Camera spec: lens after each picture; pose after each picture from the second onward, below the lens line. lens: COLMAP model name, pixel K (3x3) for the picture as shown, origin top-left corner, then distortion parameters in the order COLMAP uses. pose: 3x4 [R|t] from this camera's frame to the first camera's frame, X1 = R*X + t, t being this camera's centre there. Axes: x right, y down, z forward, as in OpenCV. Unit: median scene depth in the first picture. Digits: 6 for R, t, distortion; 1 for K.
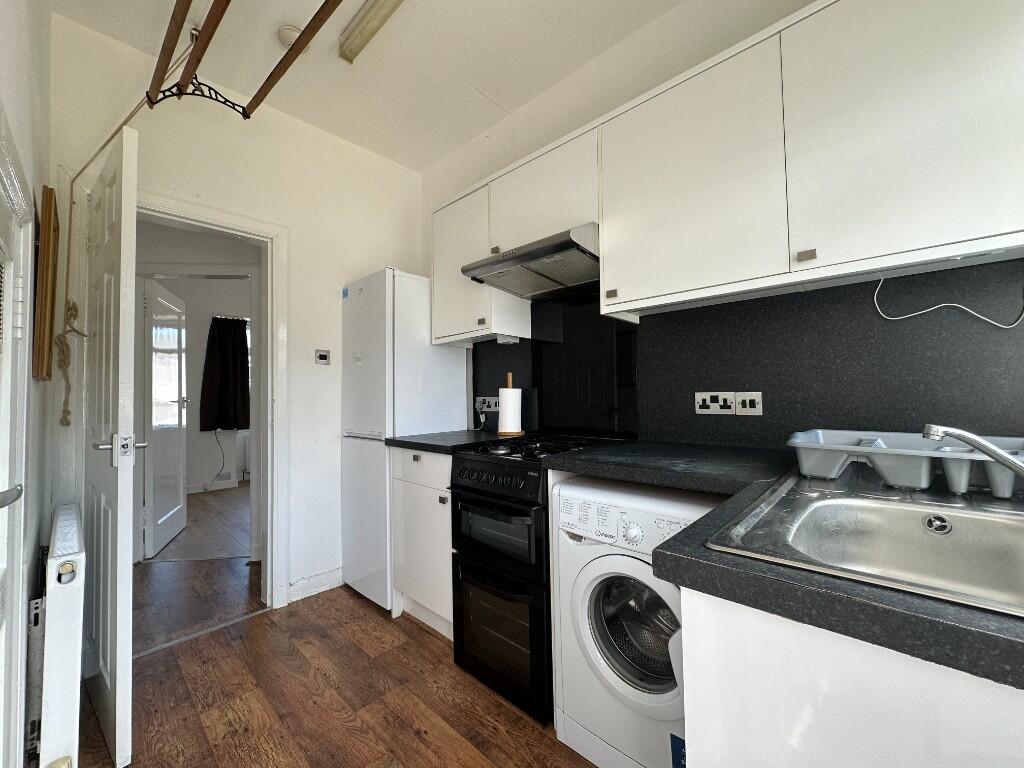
lens RADIAL K [[411.0, 0, 511.1], [0, 411.0, 382.4], [0, 0, 1]] dist [-0.001215, 0.001086]
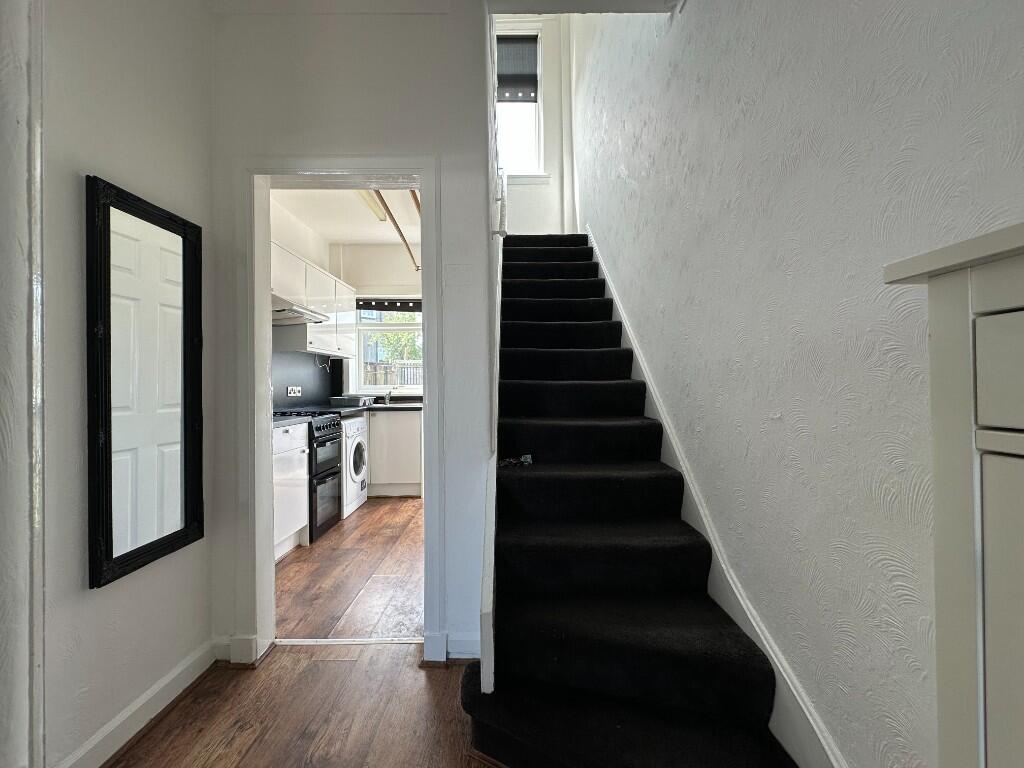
lens RADIAL K [[411.0, 0, 511.1], [0, 411.0, 382.6], [0, 0, 1]] dist [-0.001215, 0.001086]
pose [[-0.688529, 0.029538, 0.724607, -2.226109], [0.002550, 0.999263, -0.038311, 0.098730], [-0.725205, -0.024531, -0.688096, 1.807456]]
